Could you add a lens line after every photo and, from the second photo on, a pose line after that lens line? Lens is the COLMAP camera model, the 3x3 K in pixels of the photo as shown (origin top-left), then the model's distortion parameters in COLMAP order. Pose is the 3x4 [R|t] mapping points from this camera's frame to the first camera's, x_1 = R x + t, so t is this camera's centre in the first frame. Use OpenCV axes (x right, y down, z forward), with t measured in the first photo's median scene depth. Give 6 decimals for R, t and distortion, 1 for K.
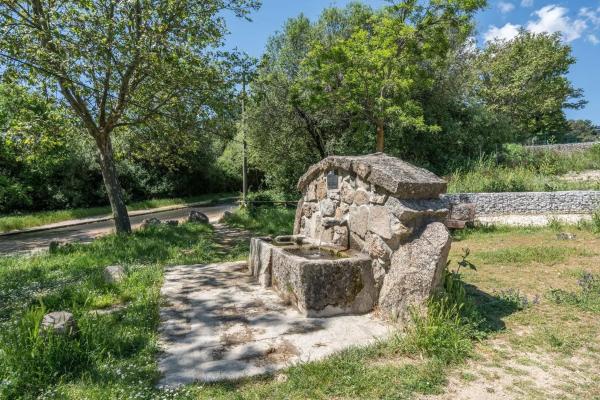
lens RADIAL K [[371.3, 0, 300.0], [0, 371.3, 200.0], [0, 0, 1]] dist [0.004244, 0.001629]
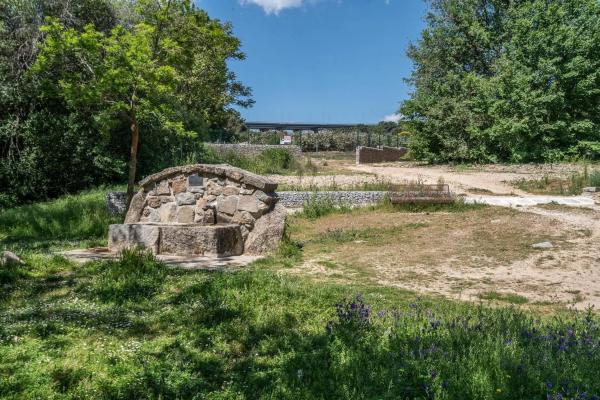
lens RADIAL K [[596.0, 0, 300.0], [0, 596.0, 200.0], [0, 0, 1]] dist [0.011893, 0.011542]
pose [[0.711209, 0.007656, 0.702939, -1.594625], [0.002464, 0.999907, -0.013384, 0.073957], [-0.702976, 0.011251, 0.711125, -1.224072]]
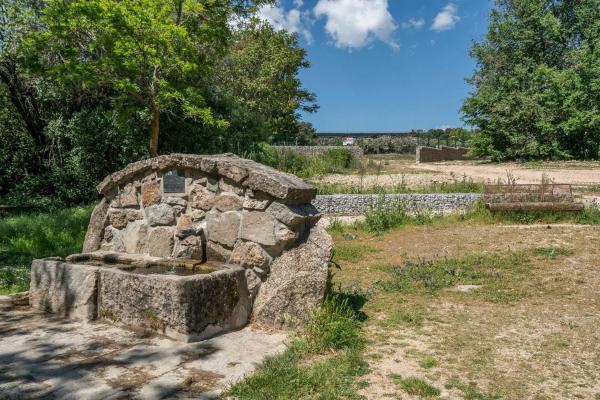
lens RADIAL K [[469.2, 0, 300.0], [0, 469.2, 200.0], [0, 0, 1]] dist [0.006473, 0.005696]
pose [[0.797629, -0.003033, 0.603140, -0.401101], [0.006316, 0.999975, -0.003324, -0.009260], [-0.603115, 0.006460, 0.797628, -0.025699]]
